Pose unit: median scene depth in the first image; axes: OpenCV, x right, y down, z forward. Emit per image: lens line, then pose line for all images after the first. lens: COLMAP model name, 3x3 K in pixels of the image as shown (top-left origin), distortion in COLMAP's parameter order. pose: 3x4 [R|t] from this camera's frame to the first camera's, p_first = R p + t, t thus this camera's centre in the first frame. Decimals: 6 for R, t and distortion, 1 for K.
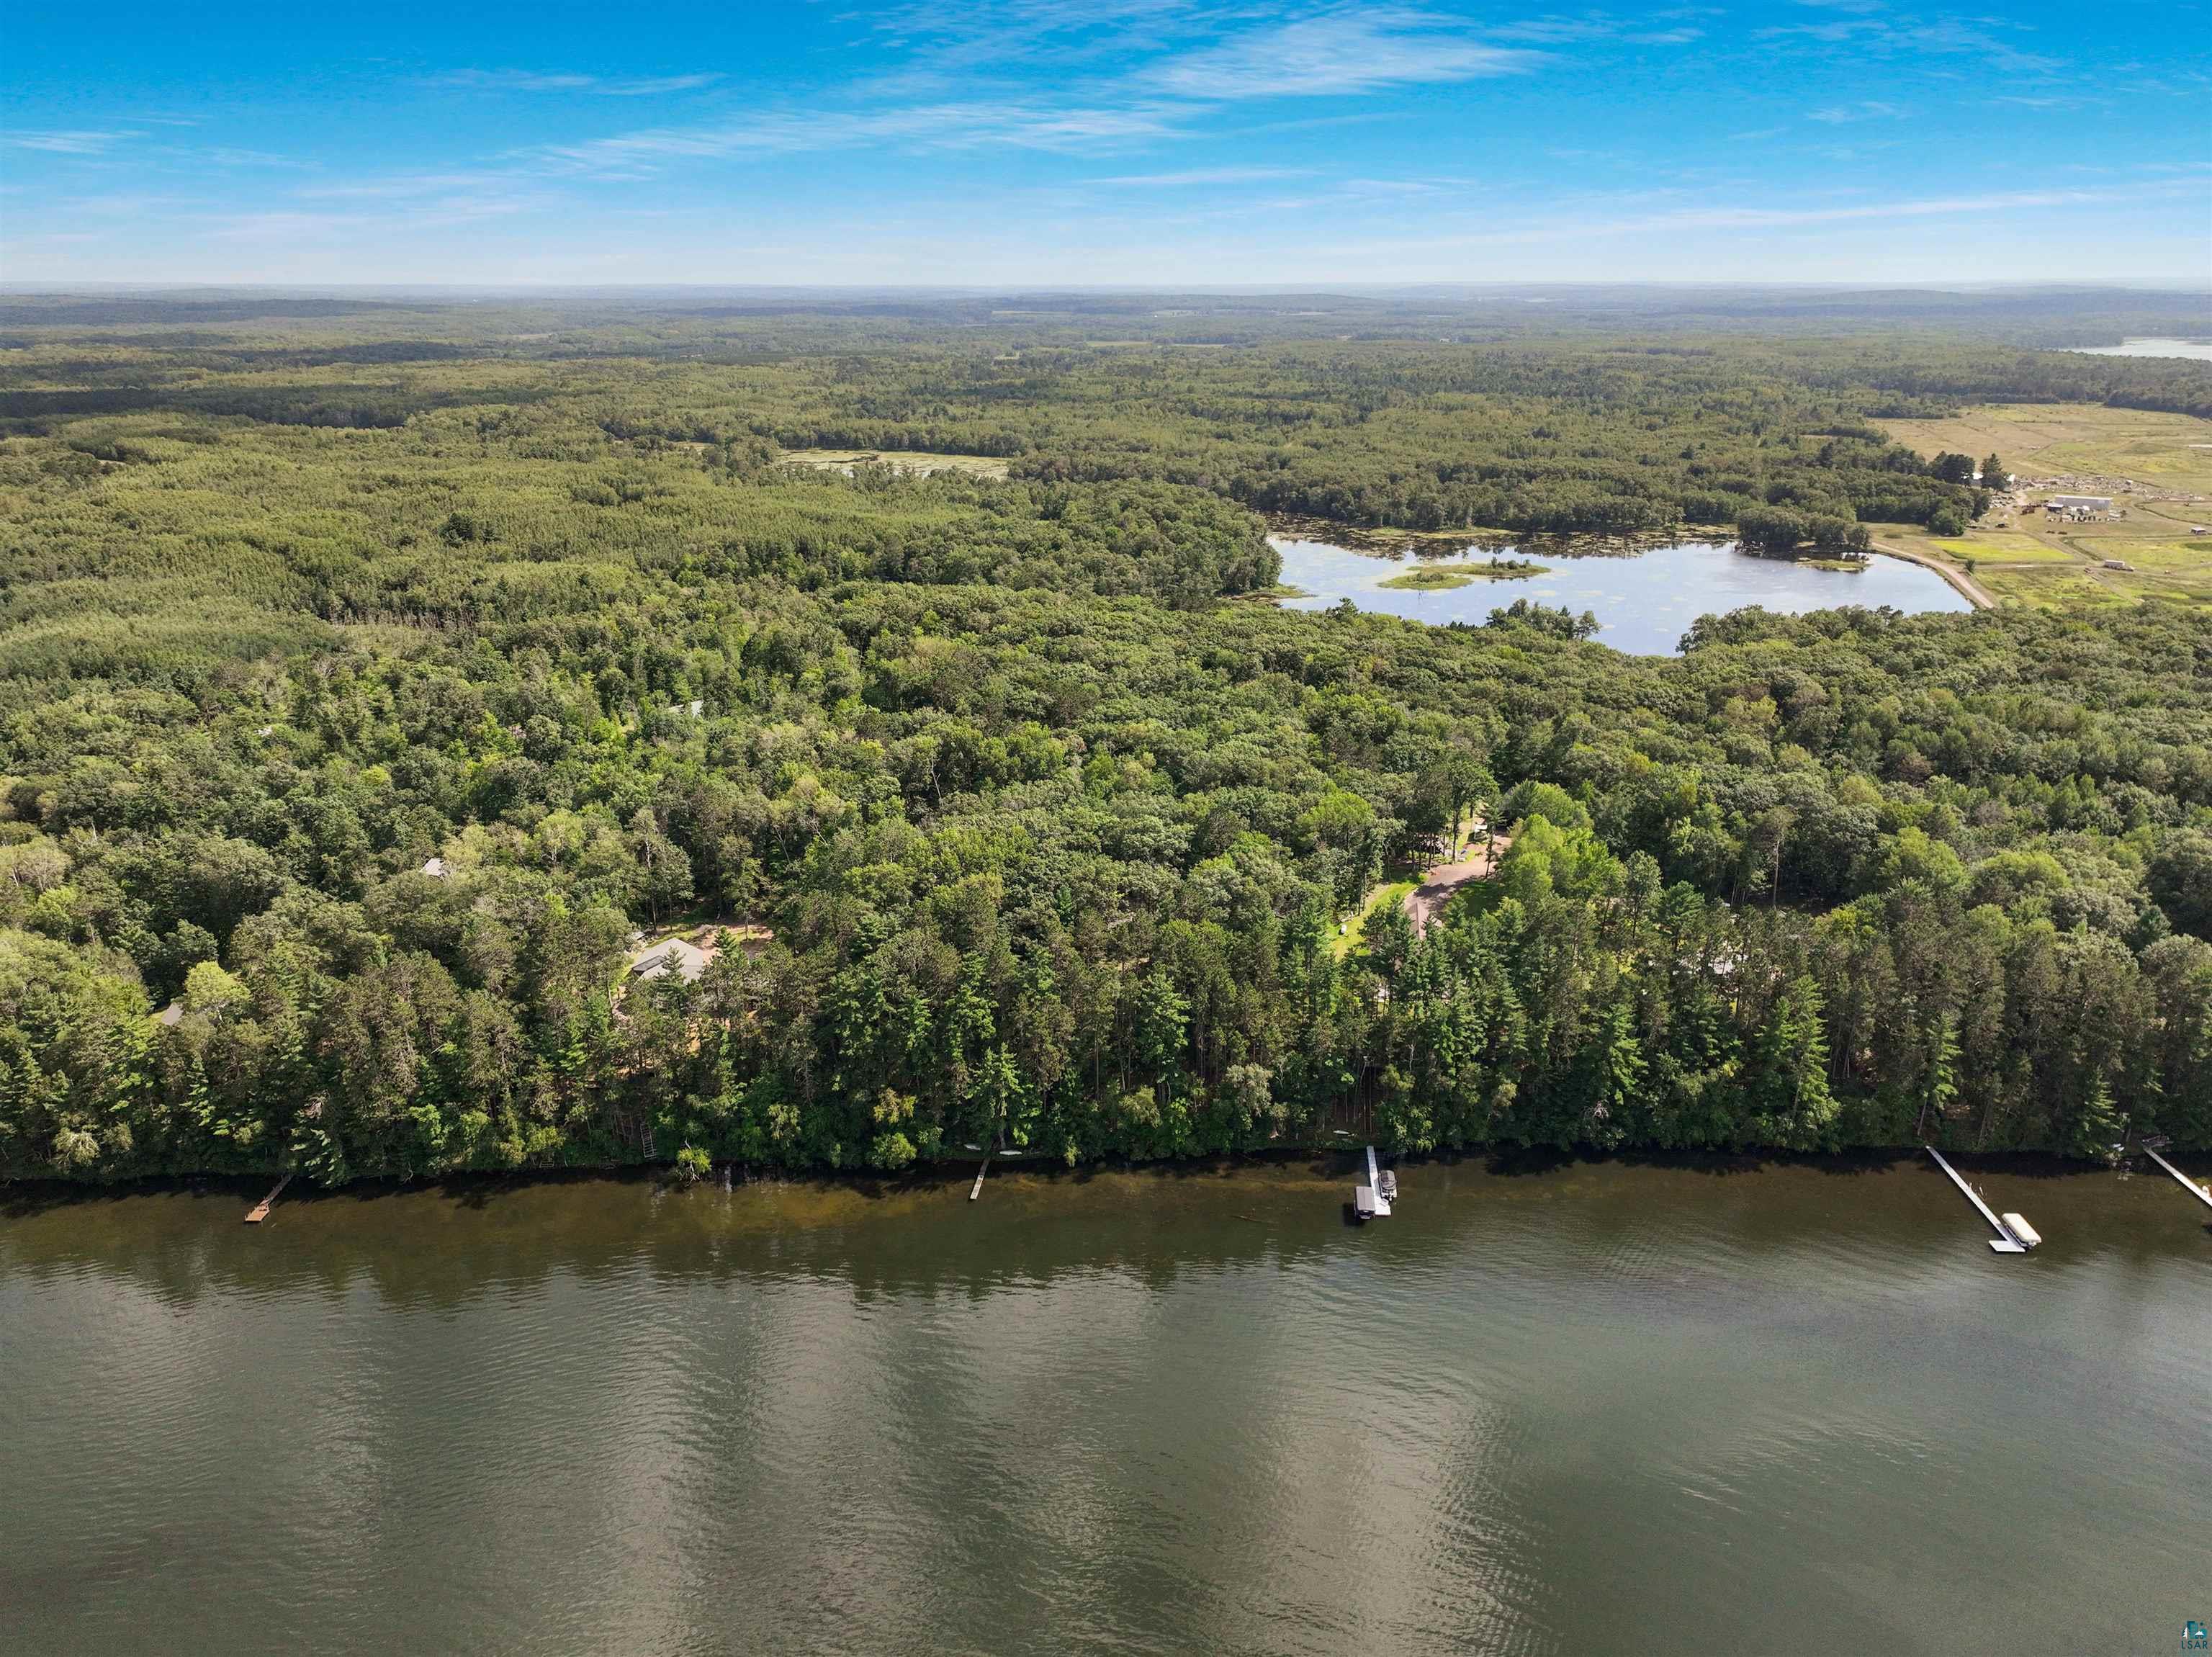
lens RADIAL K [[1521.5, 0, 1098.2], [0, 1521.5, 794.8], [0, 0, 1]] dist [0.010654, 0.003518]
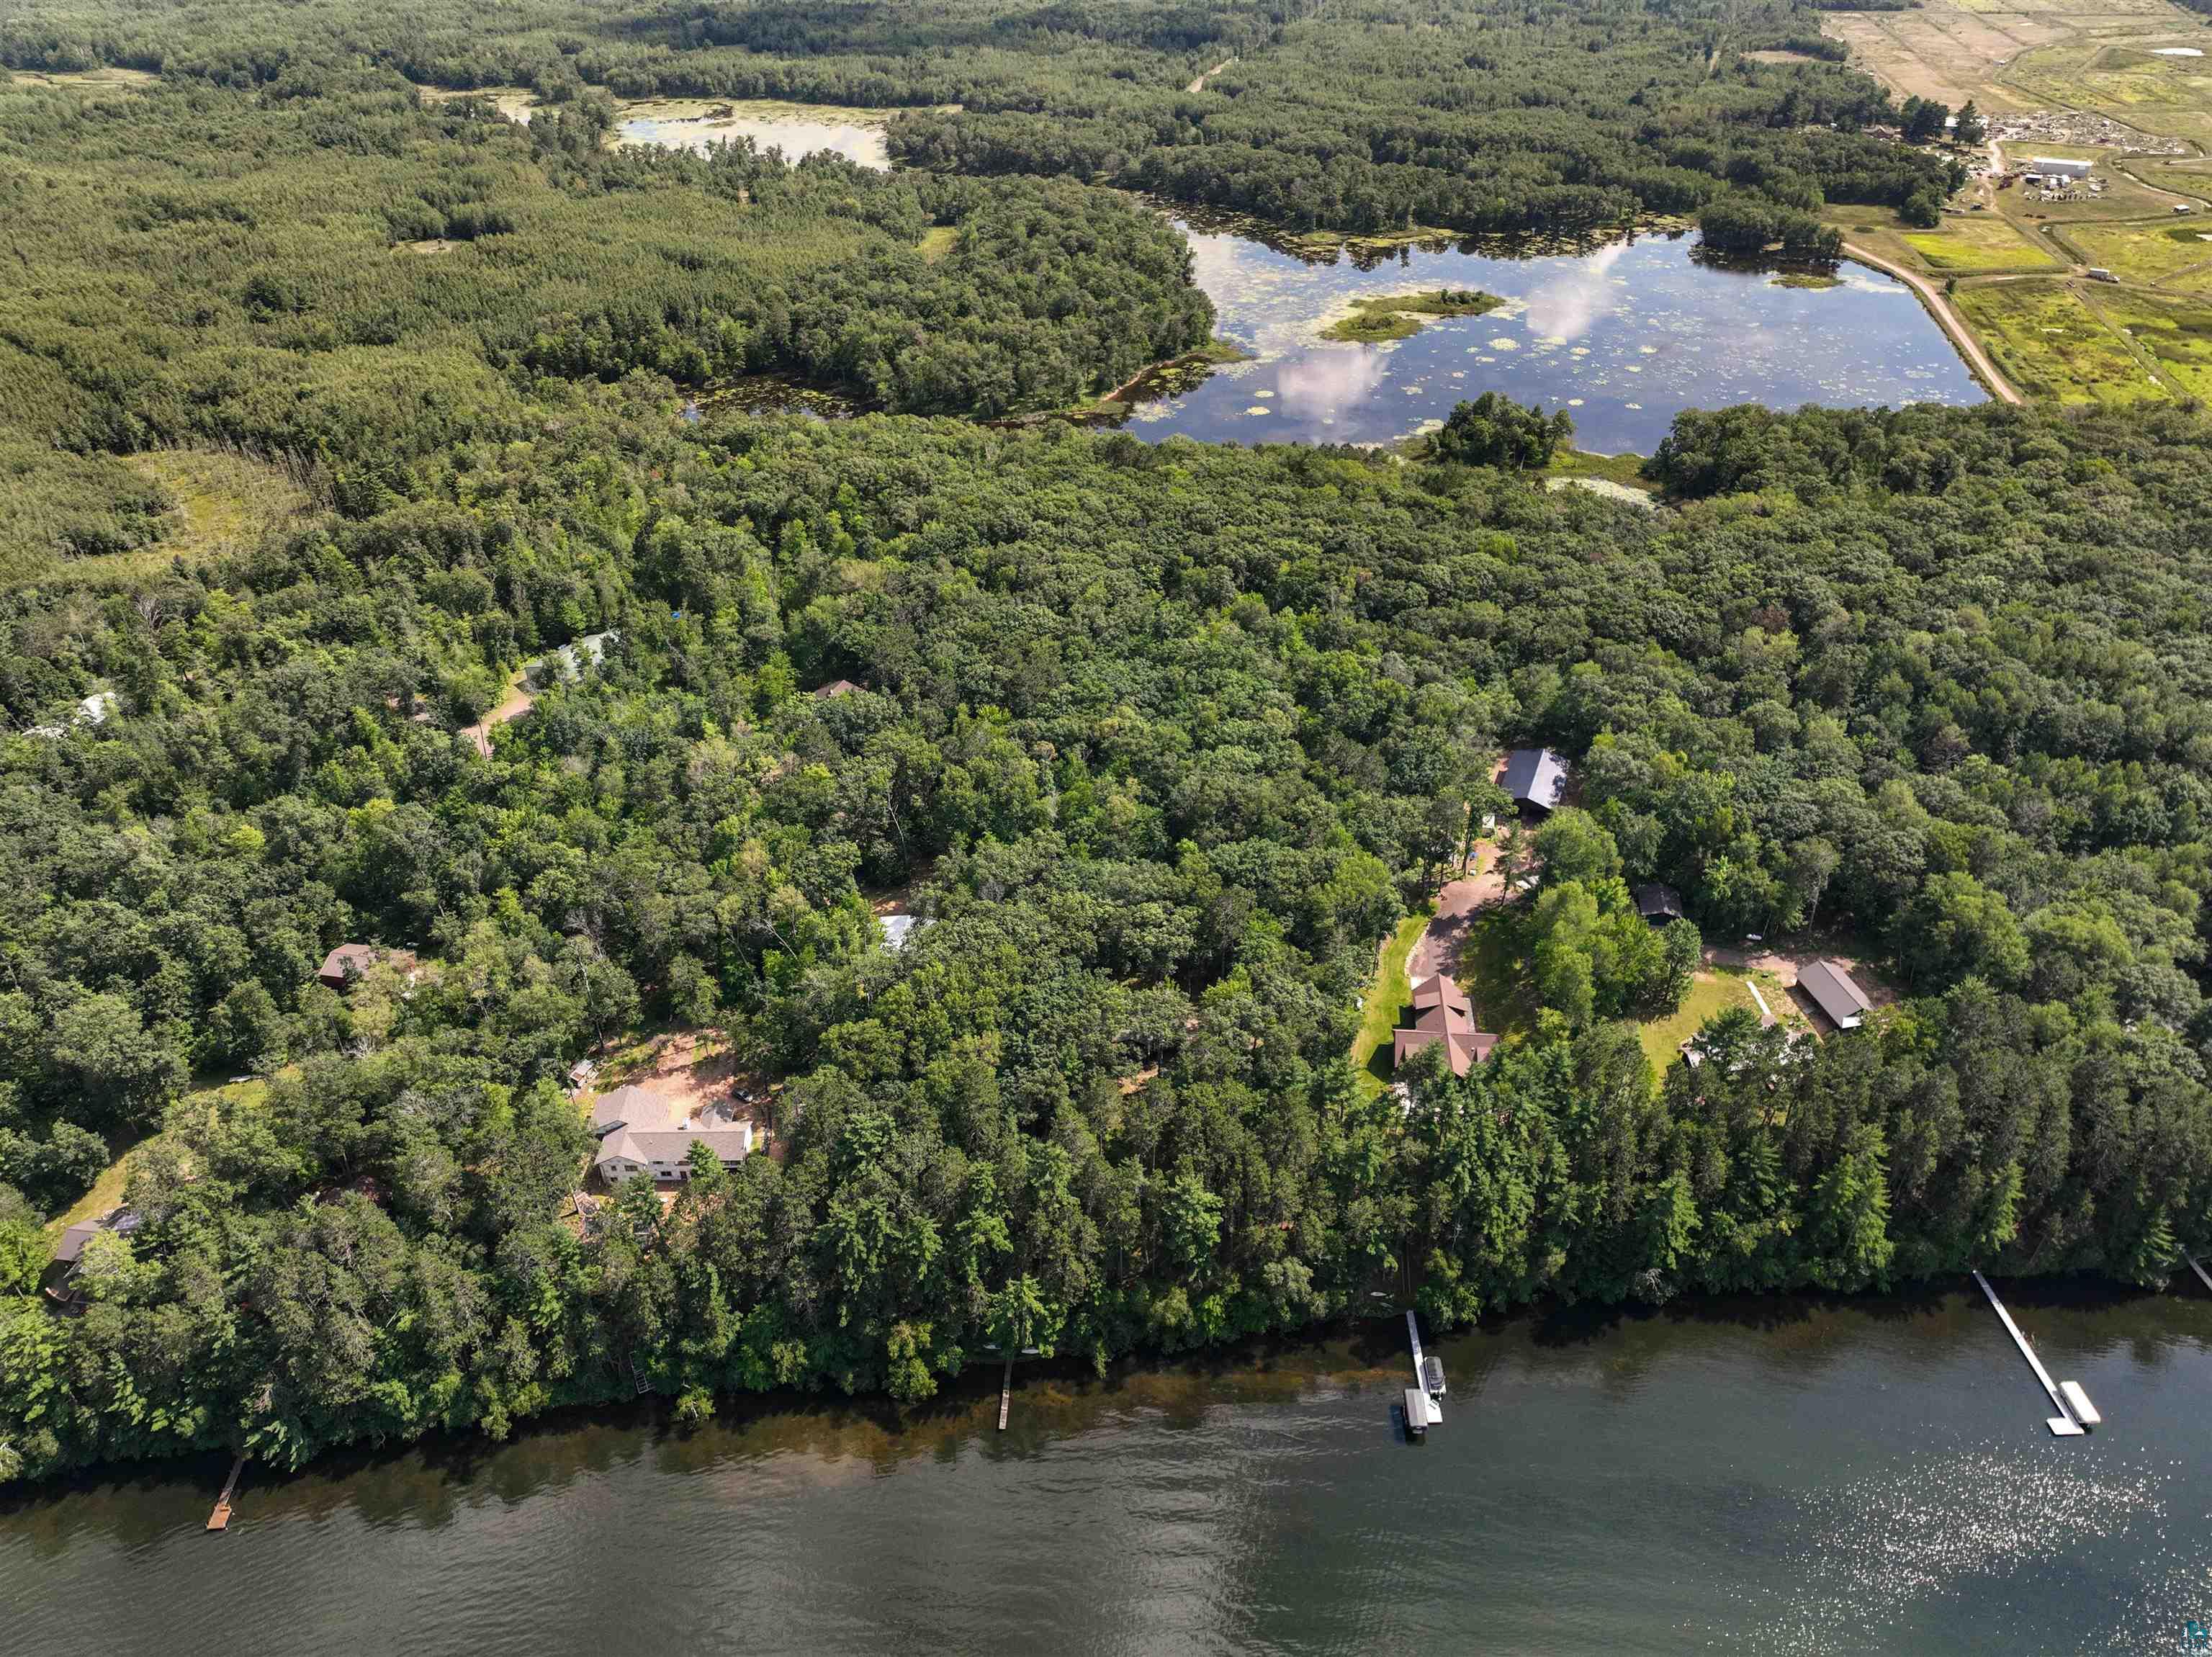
lens RADIAL K [[1542.7, 0, 1106.0], [0, 1542.7, 828.5], [0, 0, 1]] dist [0.002085, 0.019486]
pose [[0.996596, -0.056088, 0.060415, -0.043657], [0.038819, 0.965819, 0.256293, -0.264762], [-0.072725, -0.253076, 0.964709, 0.134277]]
